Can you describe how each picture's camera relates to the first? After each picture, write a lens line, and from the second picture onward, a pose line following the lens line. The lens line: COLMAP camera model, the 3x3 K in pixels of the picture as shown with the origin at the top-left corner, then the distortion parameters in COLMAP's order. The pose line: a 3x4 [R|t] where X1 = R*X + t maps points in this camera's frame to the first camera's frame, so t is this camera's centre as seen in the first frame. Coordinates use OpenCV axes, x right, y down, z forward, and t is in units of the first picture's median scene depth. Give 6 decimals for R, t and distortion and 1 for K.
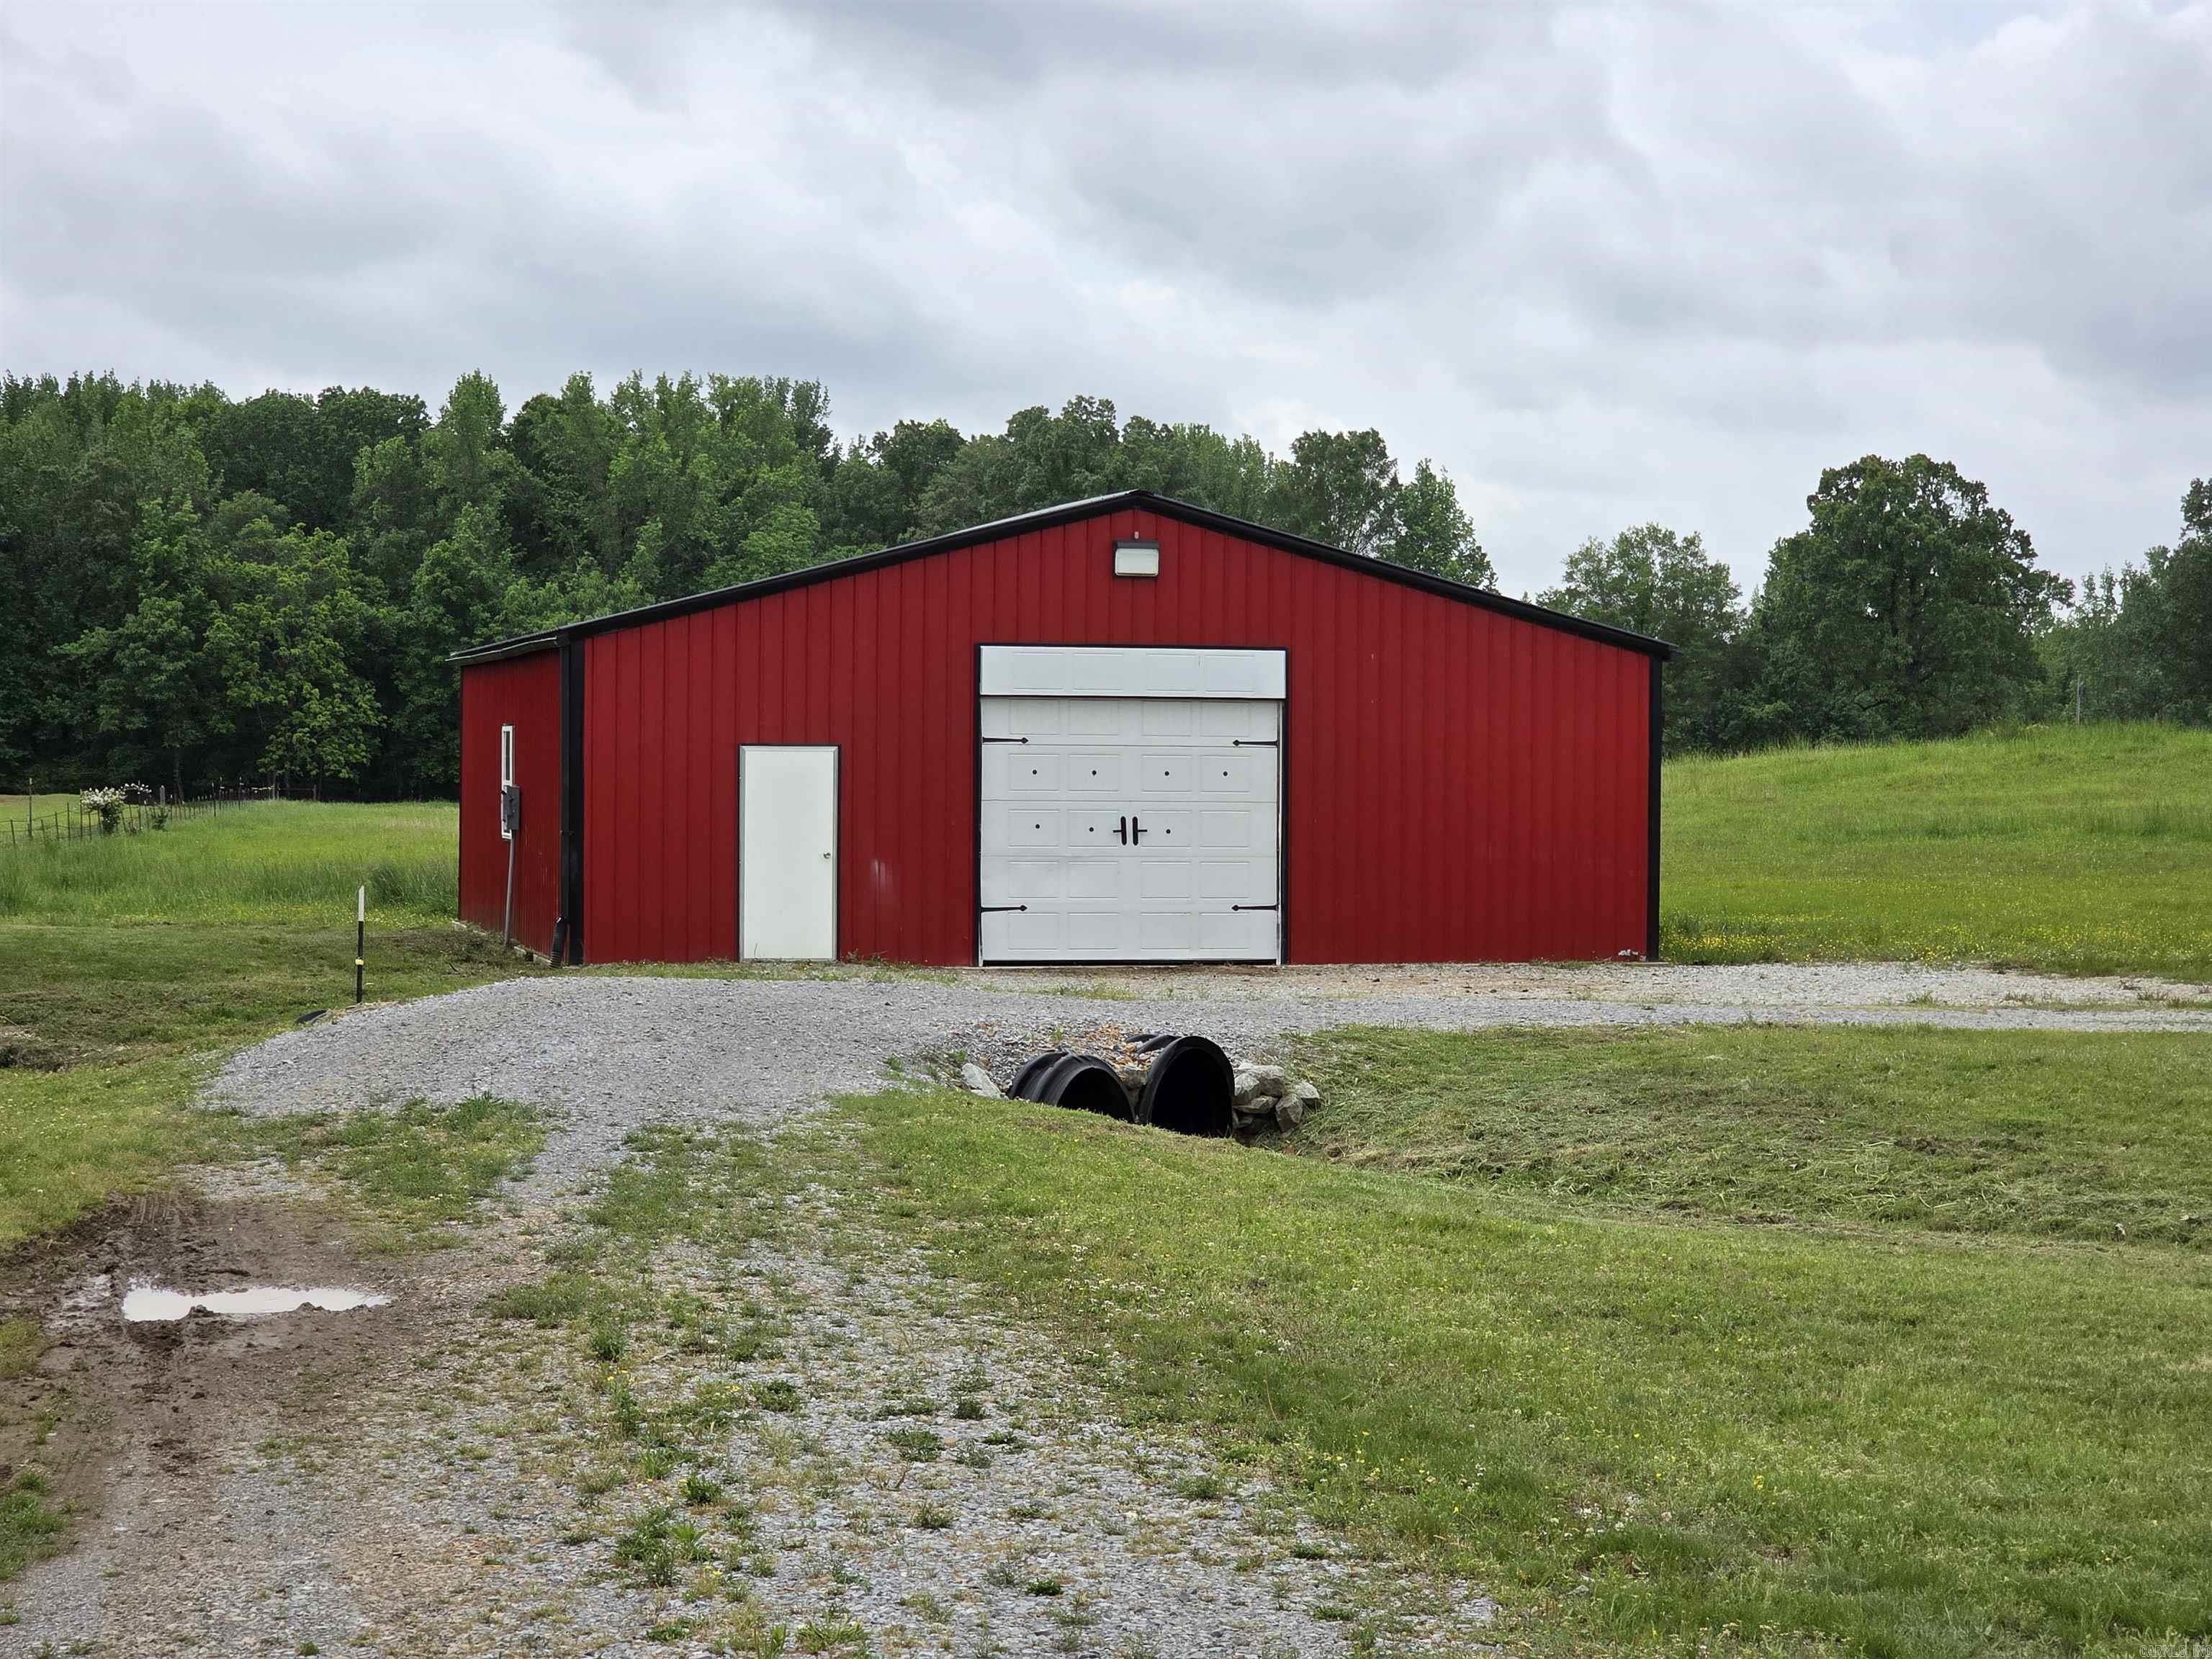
lens RADIAL K [[4352.5, 0, 1097.6], [0, 4352.5, 894.2], [0, 0, 1]] dist [-0.339430, 5.374119]
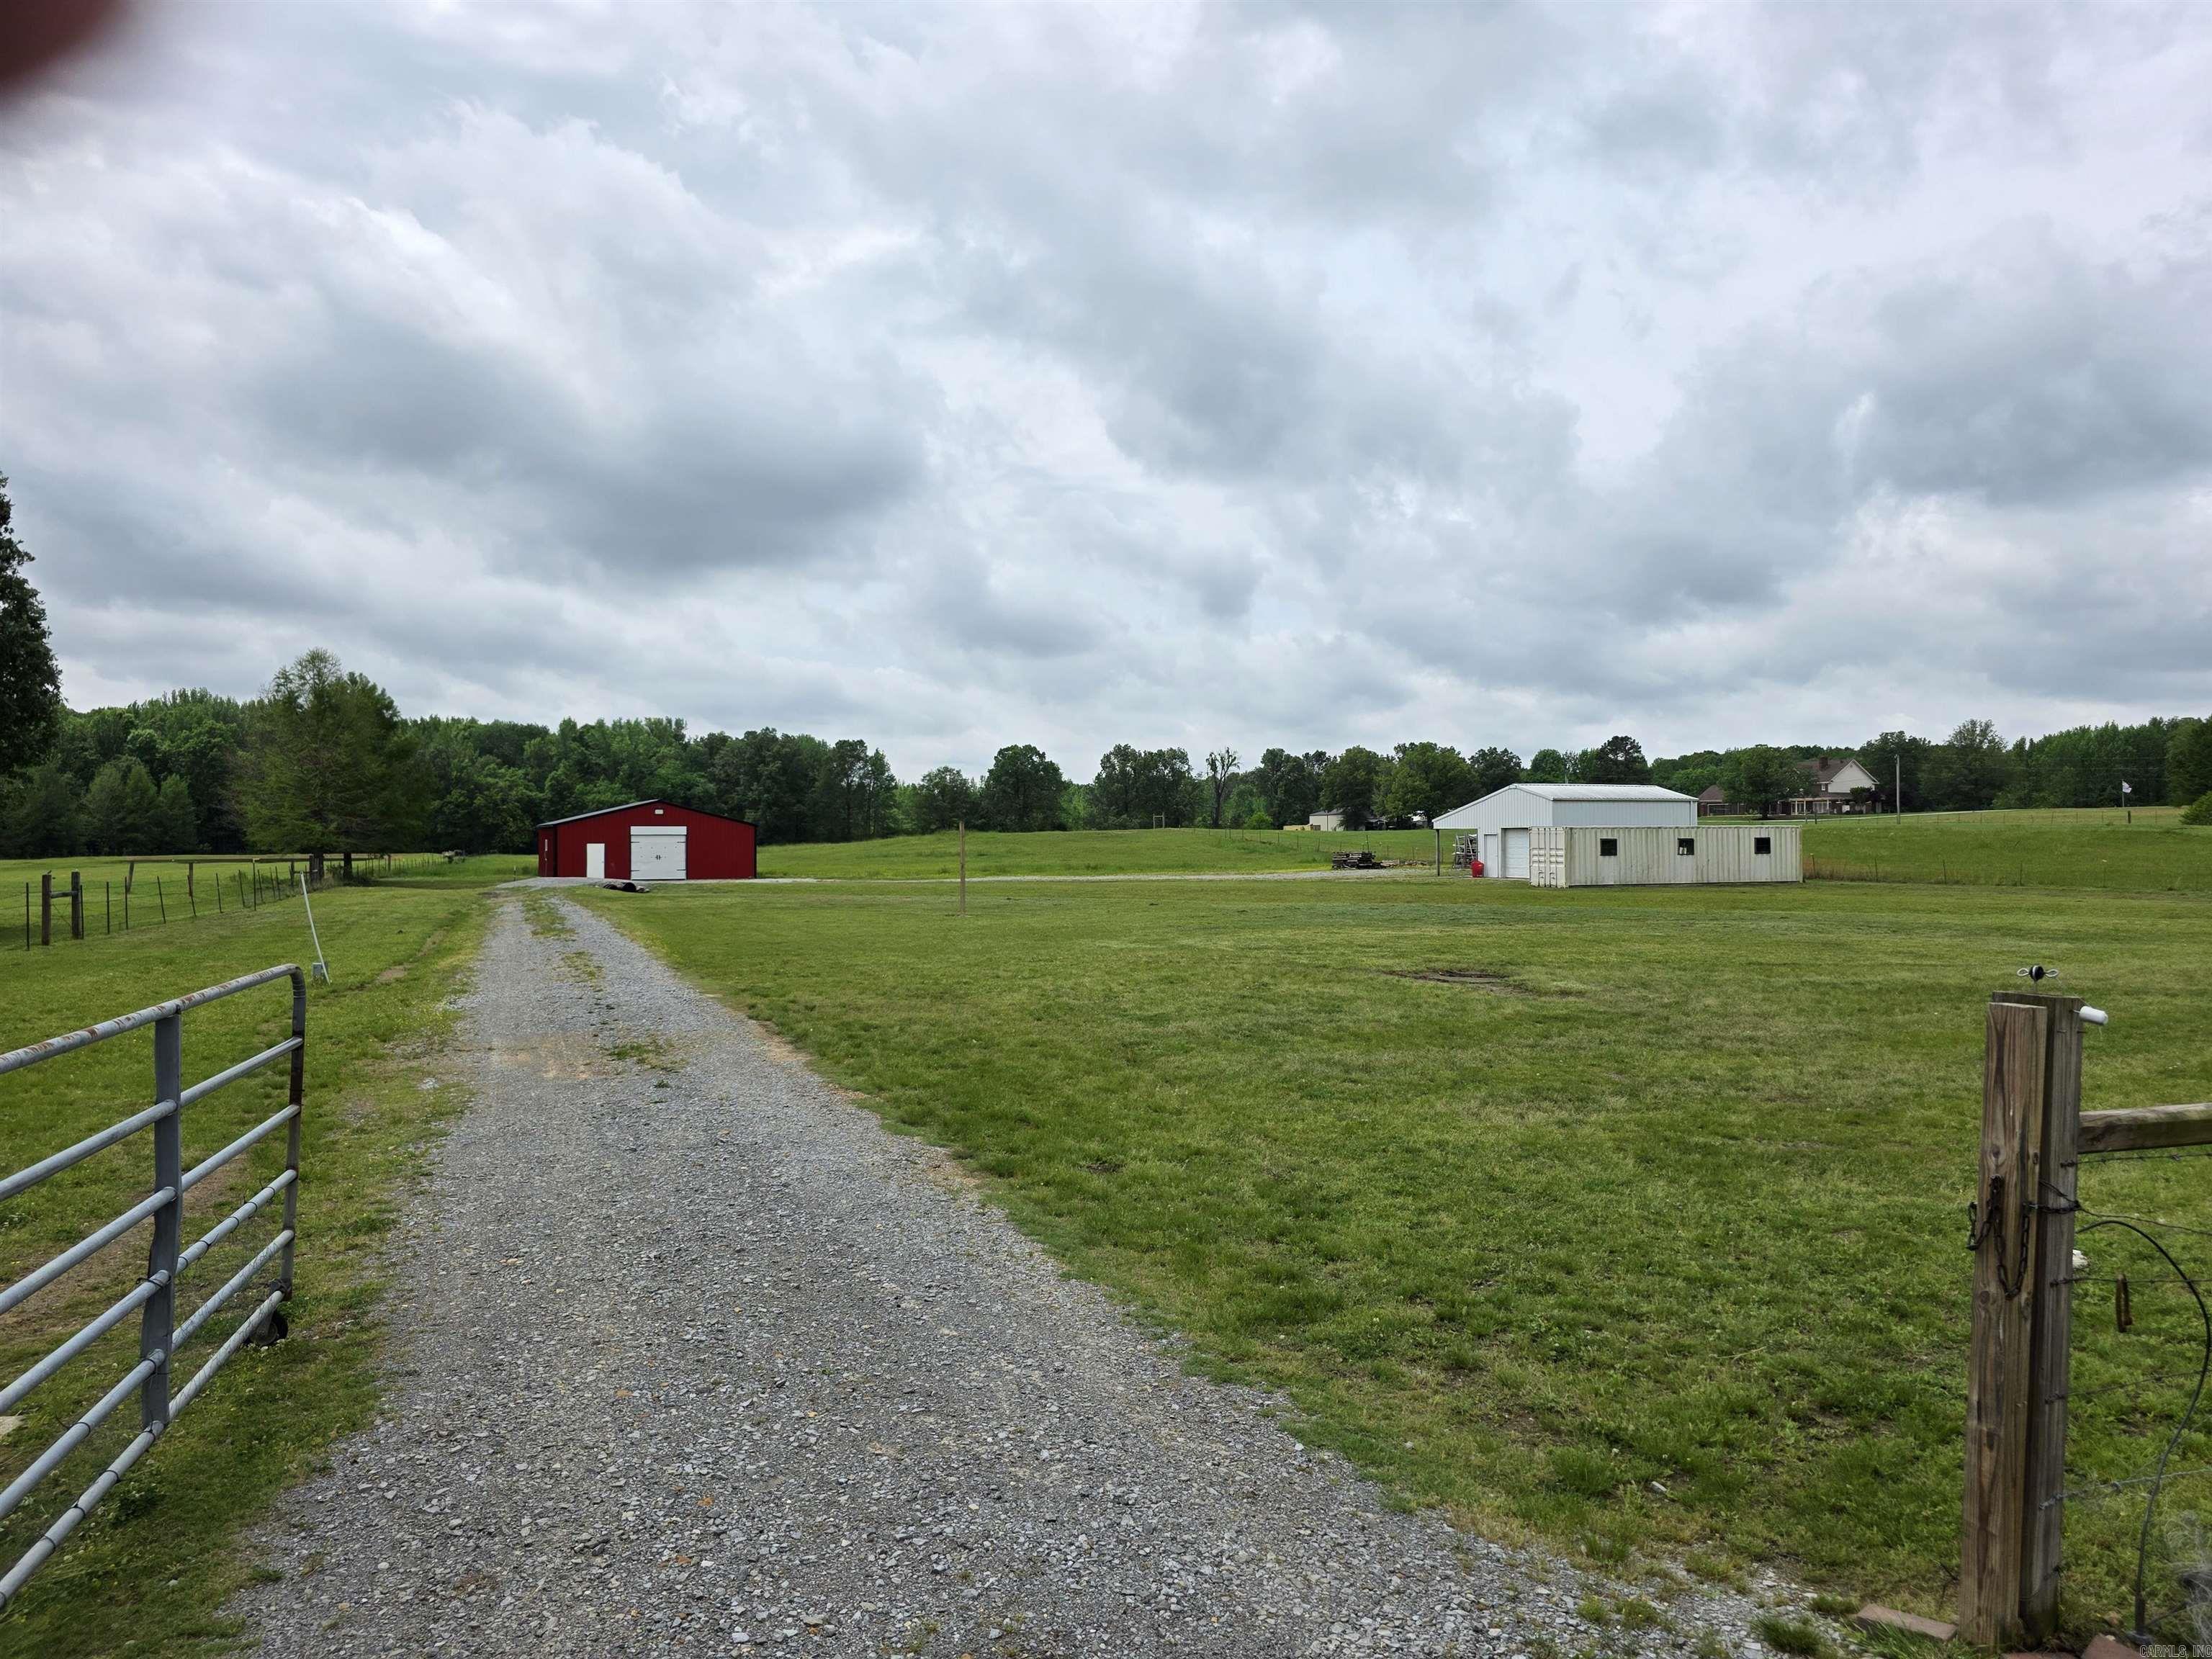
lens RADIAL K [[1537.2, 0, 1136.3], [0, 1537.2, 856.4], [0, 0, 1]] dist [0.067166, -0.060739]
pose [[0.979212, -0.011933, 0.202488, 0.218558], [0.015411, 0.999759, -0.015609, 0.027271], [-0.202253, 0.018405, 0.979160, -1.199575]]
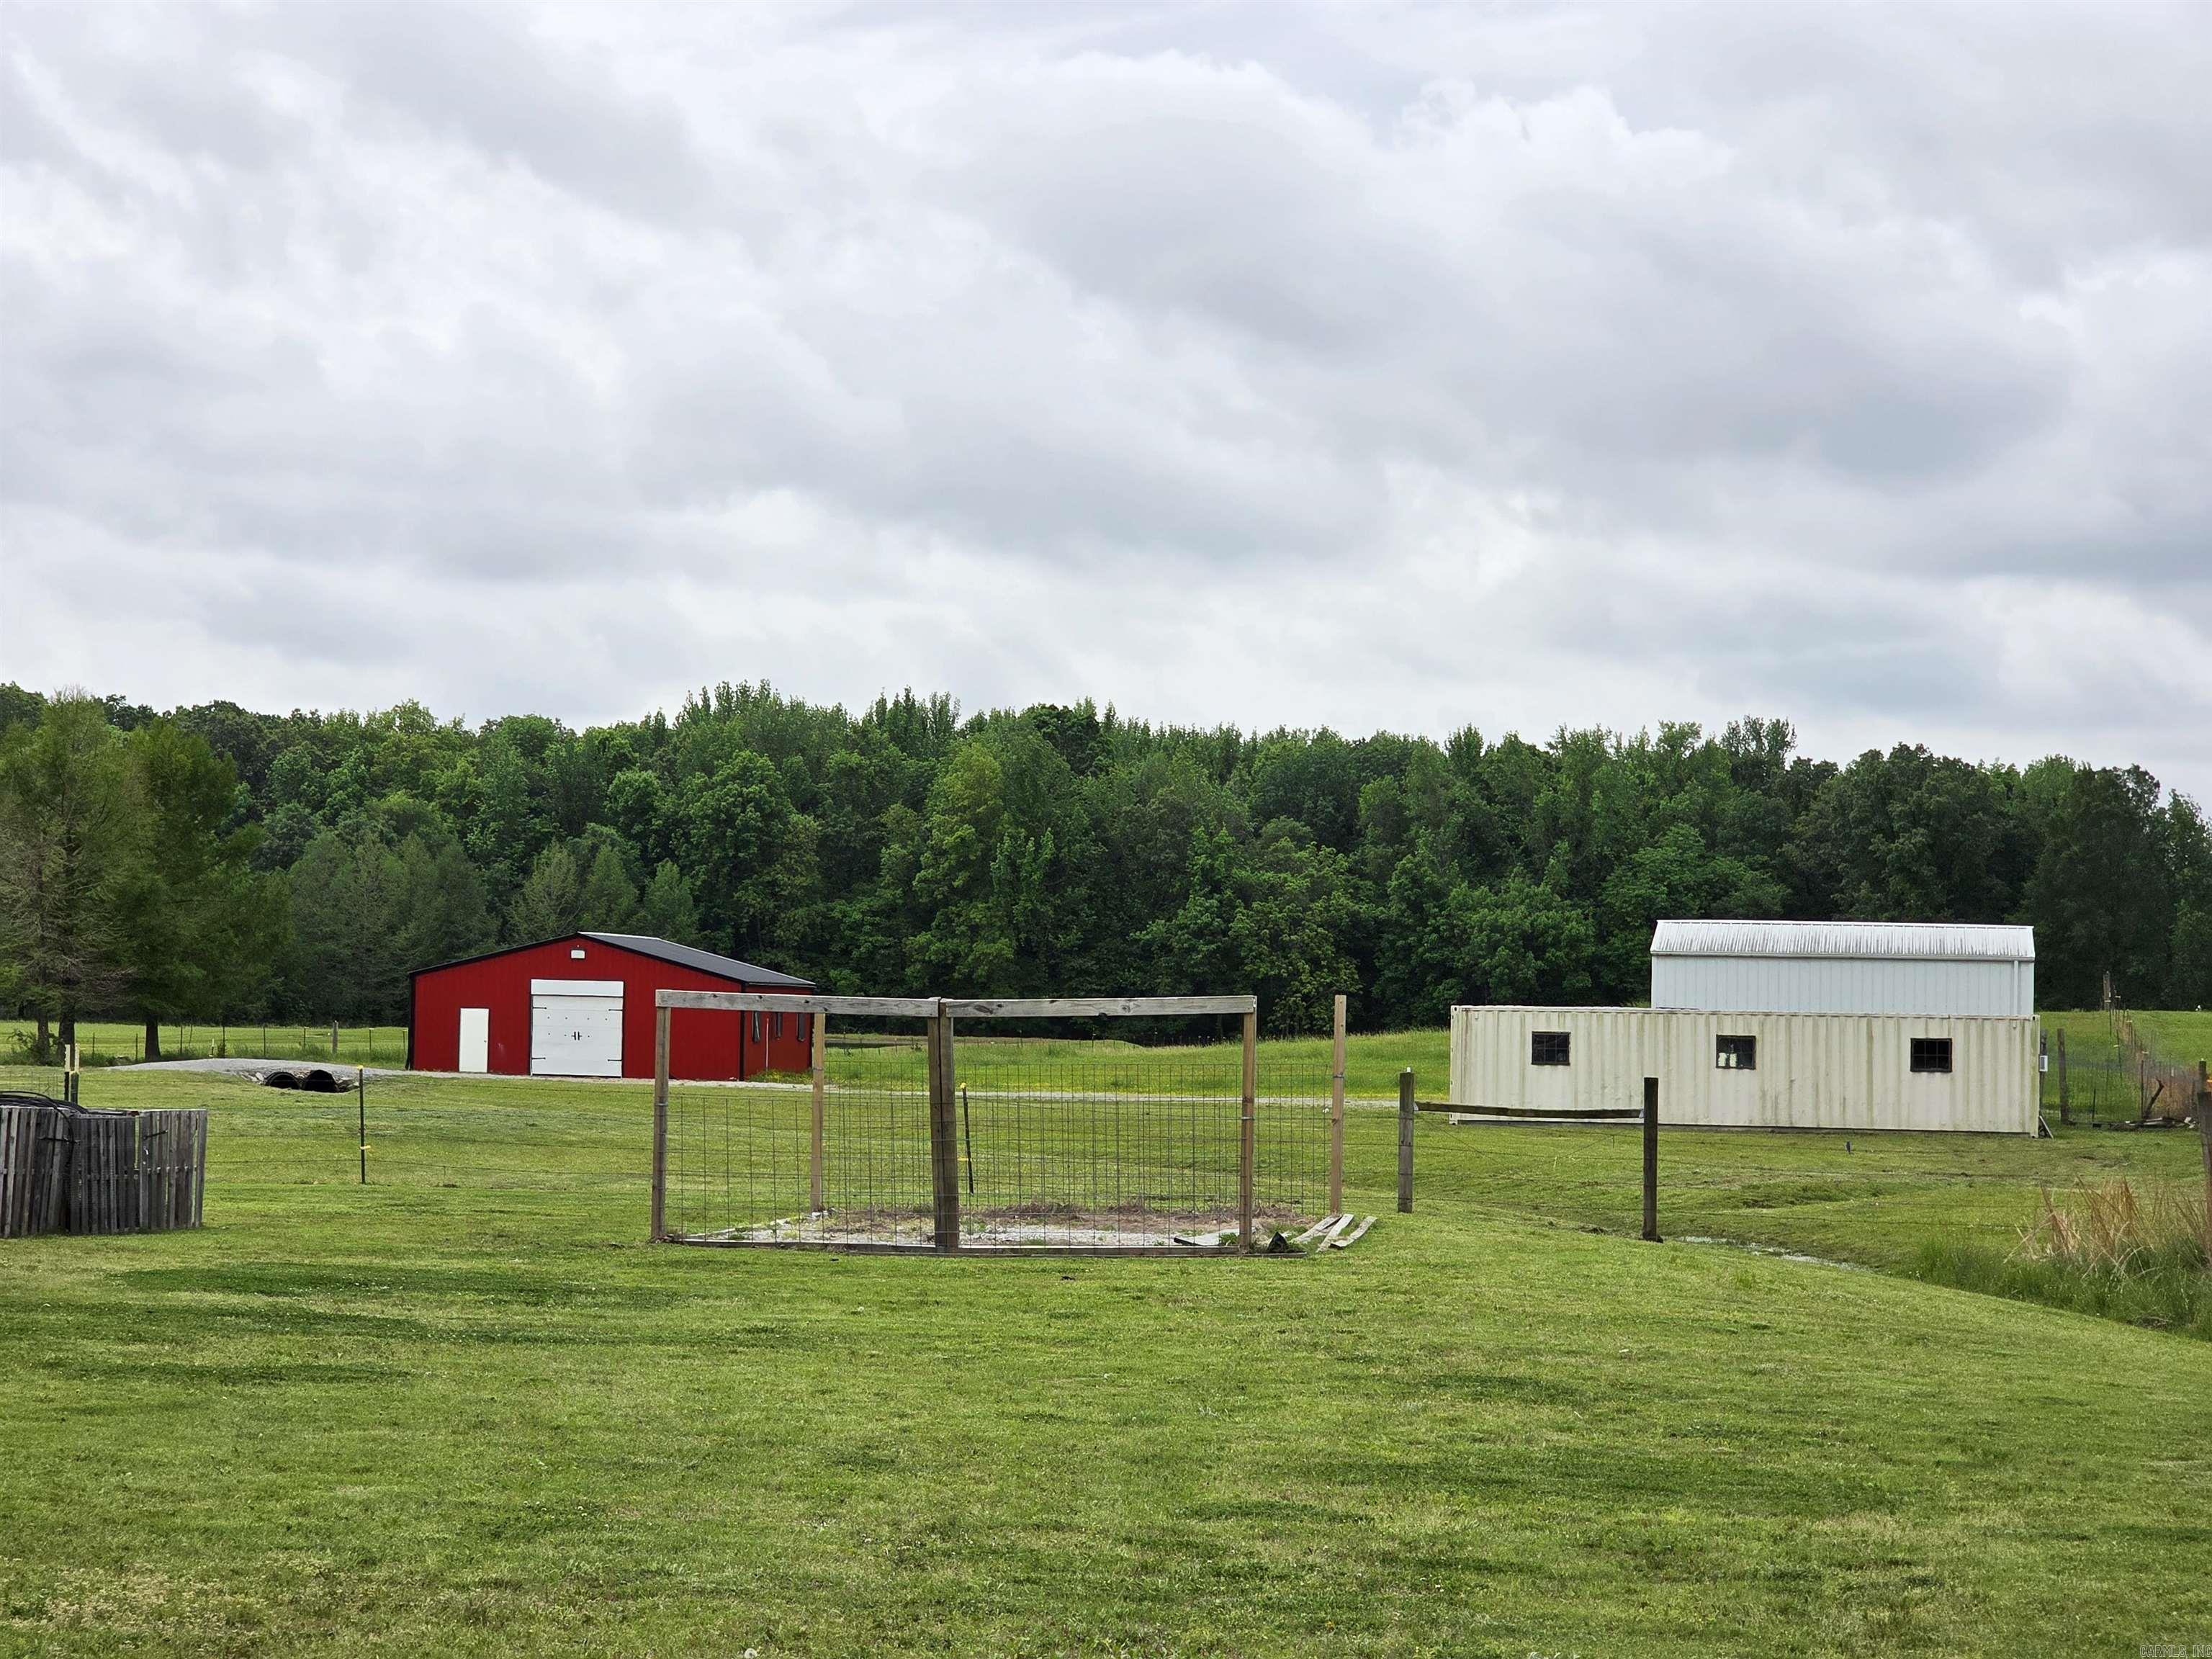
lens RADIAL K [[4394.9, 0, 818.7], [0, 4394.9, 836.0], [0, 0, 1]] dist [-0.697317, 5.779700]
pose [[0.910336, -0.002042, -0.413864, 1.529608], [-0.028202, 0.997357, -0.066954, 0.050702], [0.412907, 0.072622, 0.907873, -1.918041]]
